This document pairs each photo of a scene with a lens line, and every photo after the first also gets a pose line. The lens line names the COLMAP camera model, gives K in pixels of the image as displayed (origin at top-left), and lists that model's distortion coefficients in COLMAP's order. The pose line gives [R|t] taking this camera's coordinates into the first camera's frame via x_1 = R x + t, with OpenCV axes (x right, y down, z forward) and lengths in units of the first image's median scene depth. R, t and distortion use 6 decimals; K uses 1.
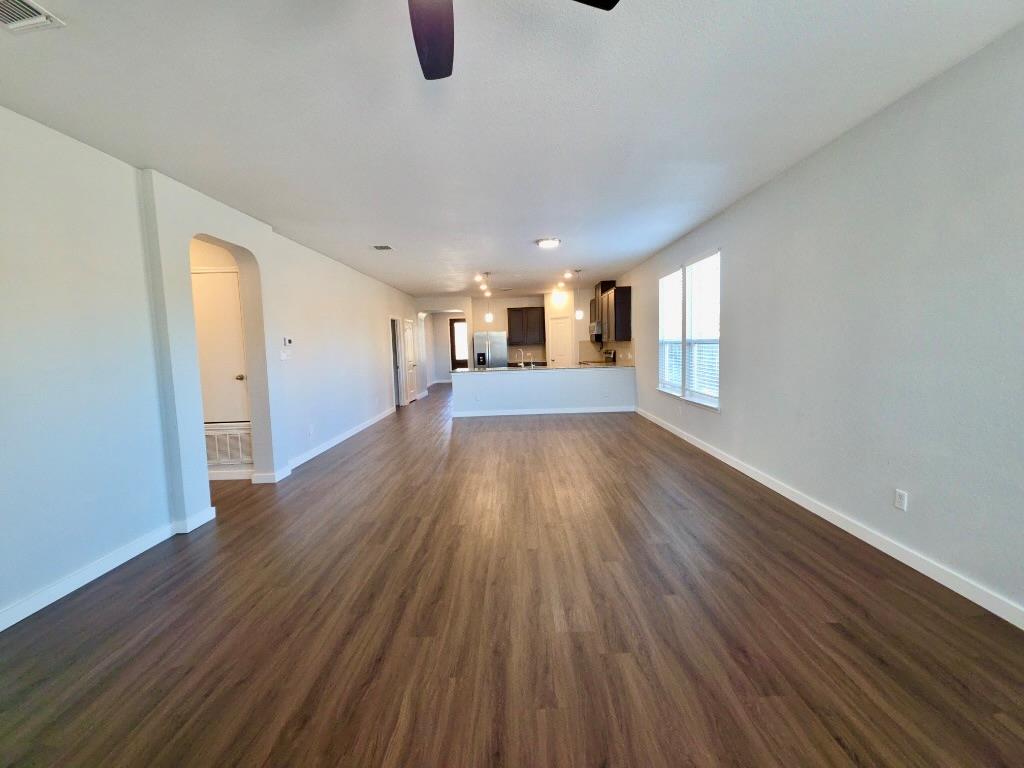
lens RADIAL K [[406.2, 0, 517.3], [0, 406.2, 377.4], [0, 0, 1]] dist [0.016965, -0.008391]
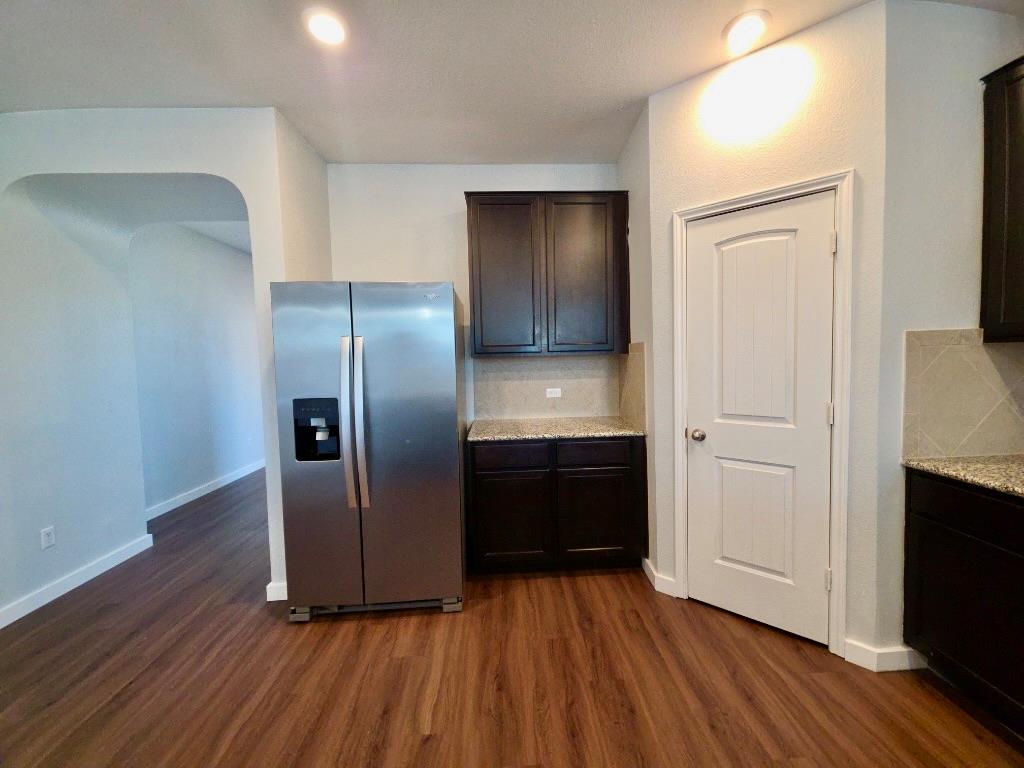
lens RADIAL K [[410.9, 0, 517.0], [0, 410.9, 372.3], [0, 0, 1]] dist [0.016813, -0.008010]
pose [[0.999162, 0.005937, 0.040504, -0.005023], [-0.004842, 0.999622, -0.027072, -0.066873], [-0.040650, 0.026853, 0.998813, 0.812756]]
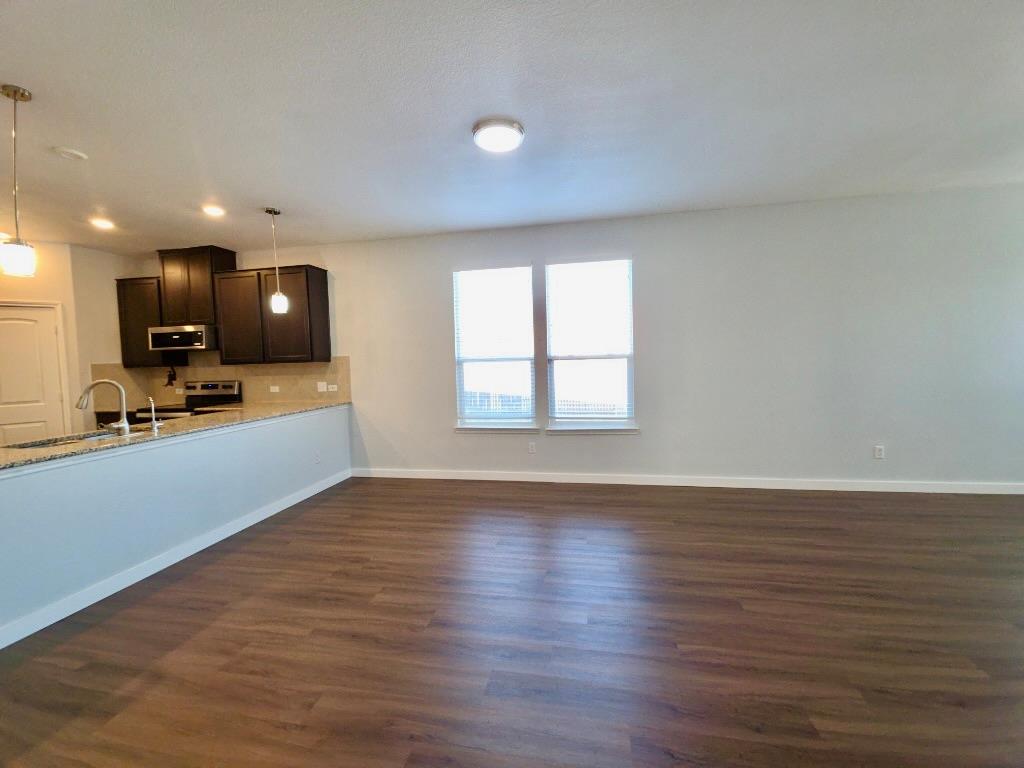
lens RADIAL K [[406.2, 0, 517.3], [0, 406.2, 377.4], [0, 0, 1]] dist [0.016965, -0.008391]
pose [[0.188381, -0.016756, 0.981953, -0.187077], [0.102543, 0.994725, -0.002699, -0.026467], [-0.976728, 0.101201, 0.189105, 0.451100]]
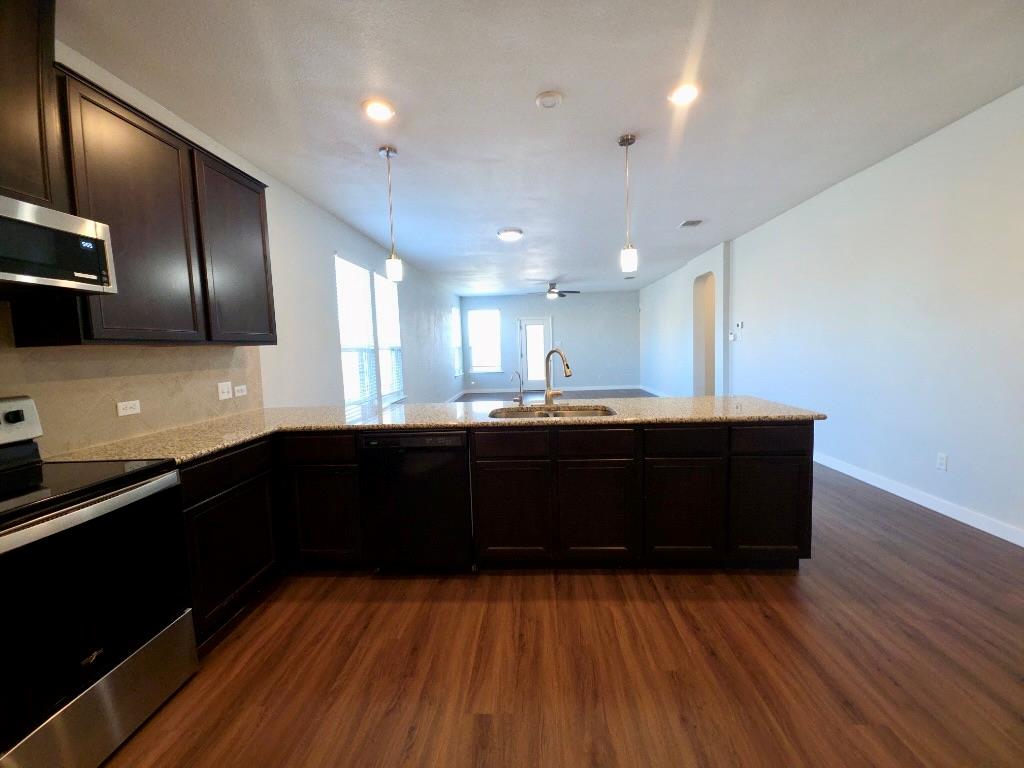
lens RADIAL K [[406.2, 0, 517.3], [0, 406.2, 377.4], [0, 0, 1]] dist [0.016965, -0.008391]
pose [[-0.996568, 0.064170, 0.052291, 0.014844], [0.071555, 0.985407, 0.154444, -0.072424], [-0.041617, 0.157656, -0.986617, 0.975962]]
